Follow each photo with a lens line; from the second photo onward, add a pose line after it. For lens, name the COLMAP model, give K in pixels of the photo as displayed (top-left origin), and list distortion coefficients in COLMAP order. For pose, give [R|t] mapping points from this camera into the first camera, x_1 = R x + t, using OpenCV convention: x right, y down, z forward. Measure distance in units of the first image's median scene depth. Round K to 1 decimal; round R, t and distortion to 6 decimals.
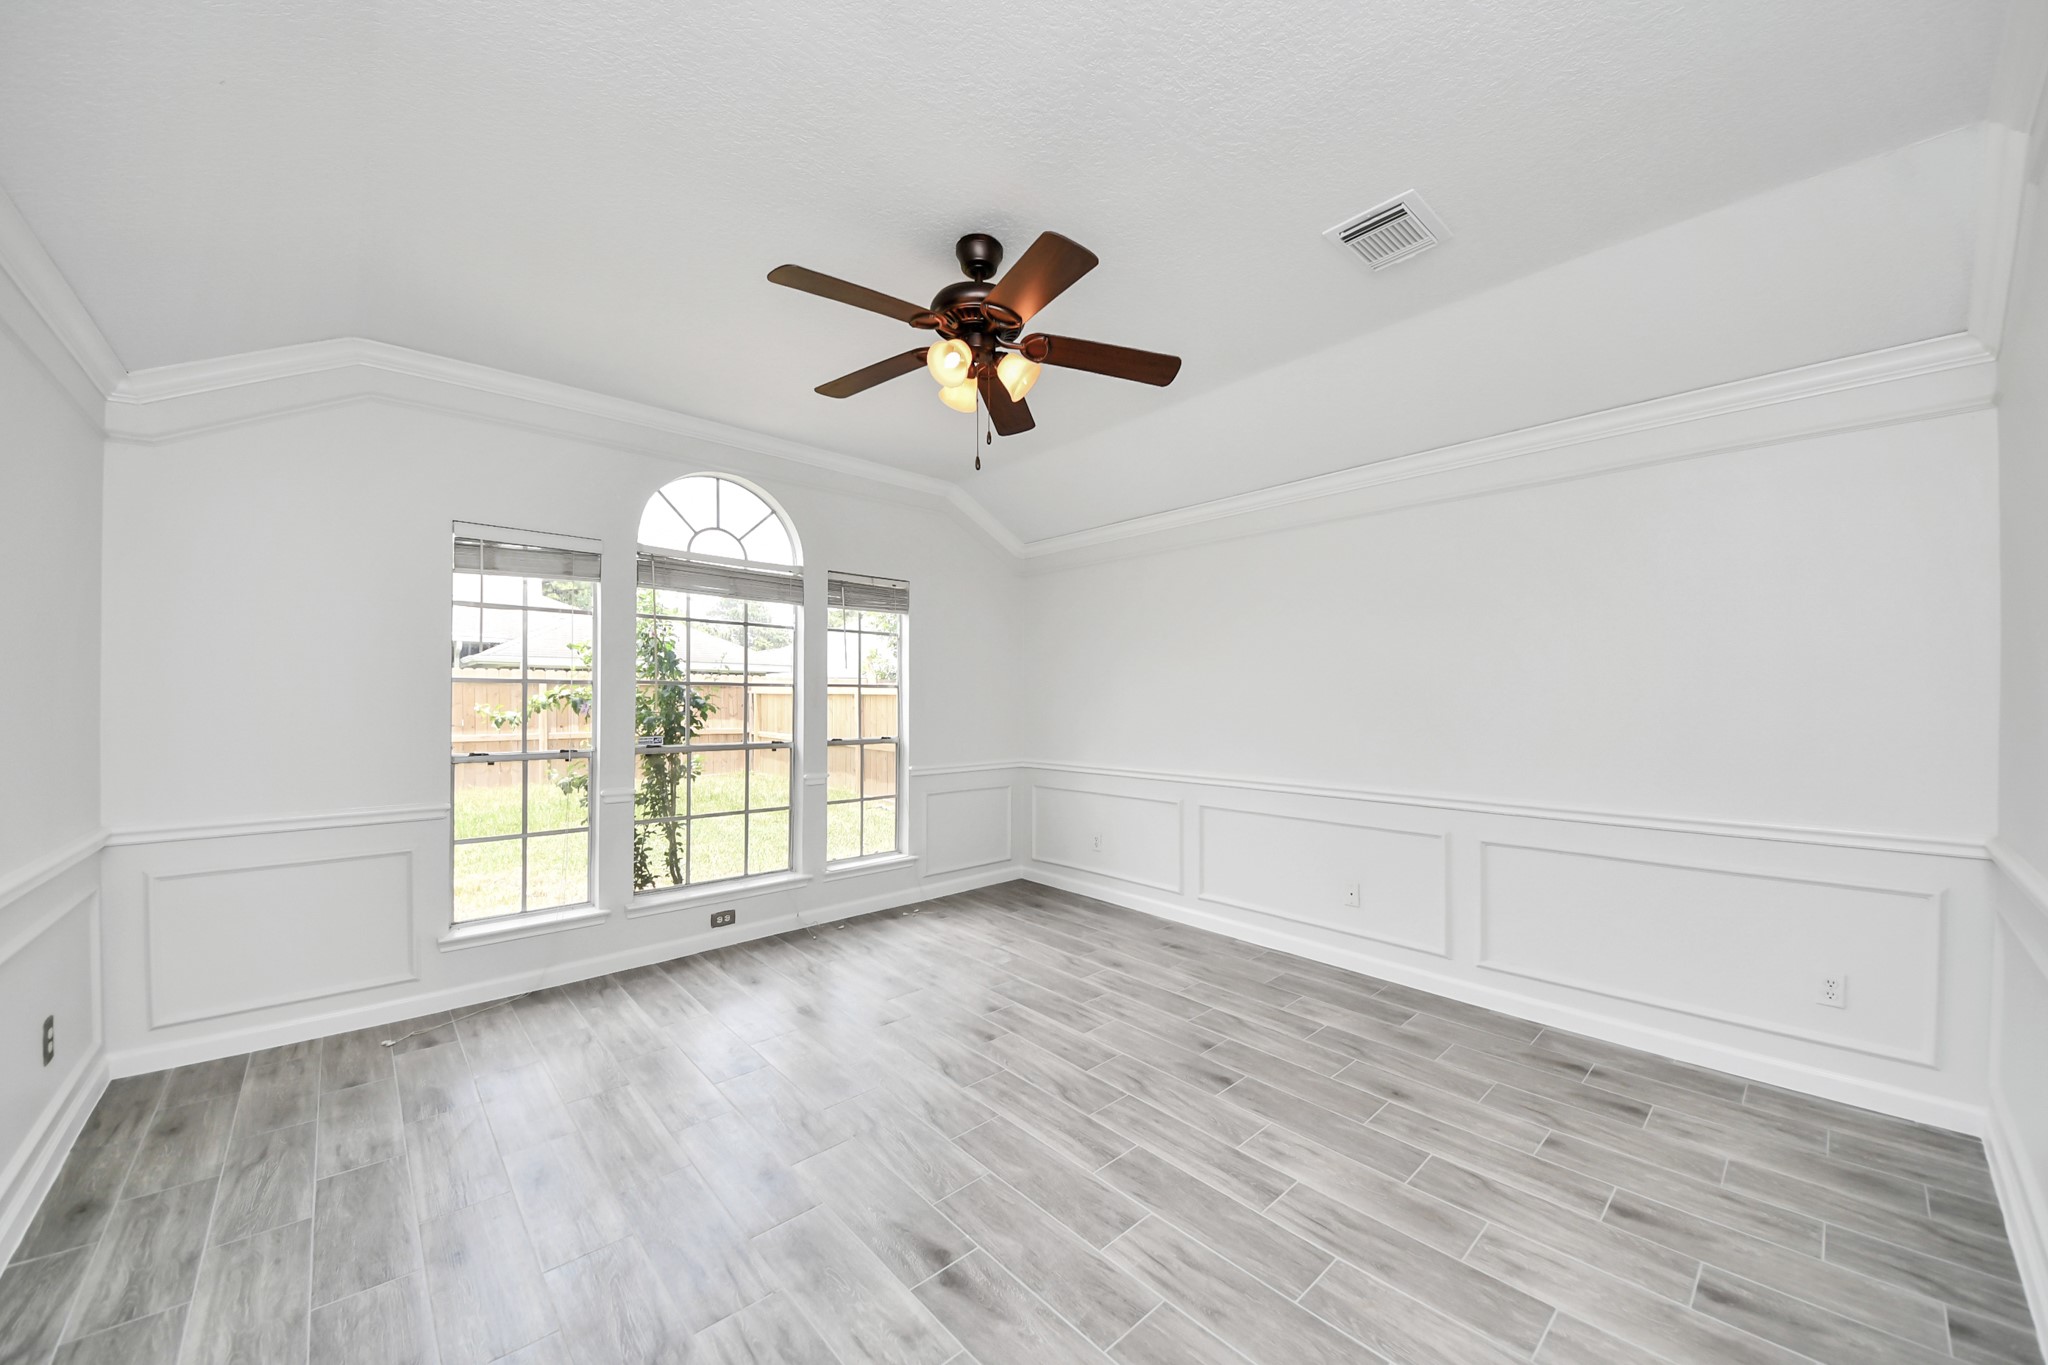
lens RADIAL K [[751.3, 0, 1024.0], [0, 751.3, 682.5], [0, 0, 1]] dist [0.057830, -0.030034]
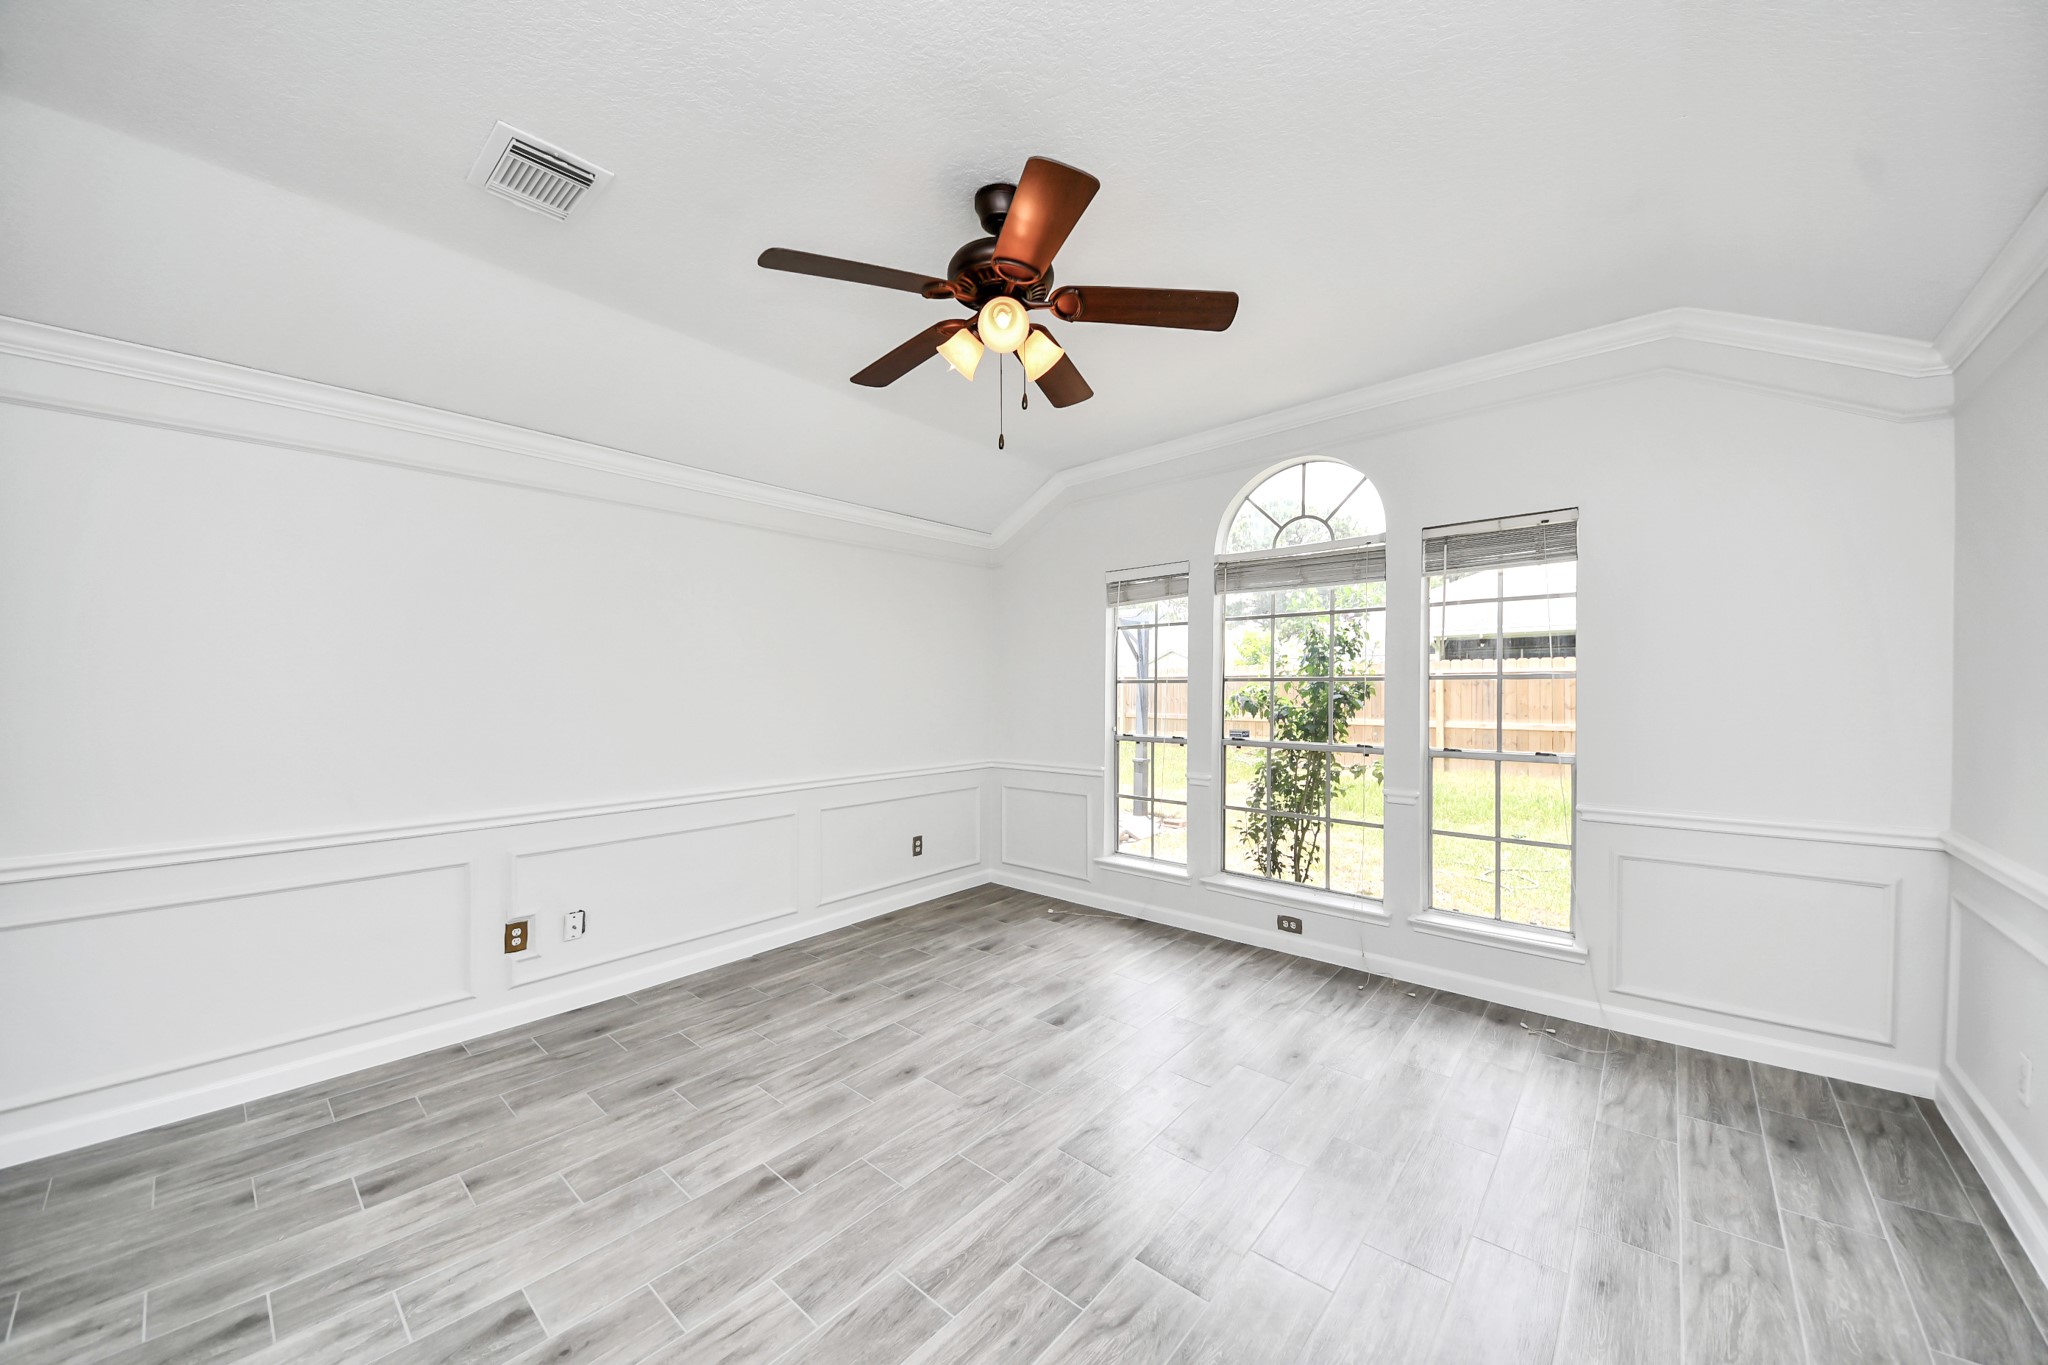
lens RADIAL K [[733.7, 0, 1024.0], [0, 733.7, 682.5], [0, 0, 1]] dist [0.047085, -0.027182]
pose [[0.100794, -0.008471, -0.994871, 0.587872], [0.030951, 0.999506, -0.005374, -0.000416], [0.994426, -0.030250, 0.101006, 0.678006]]
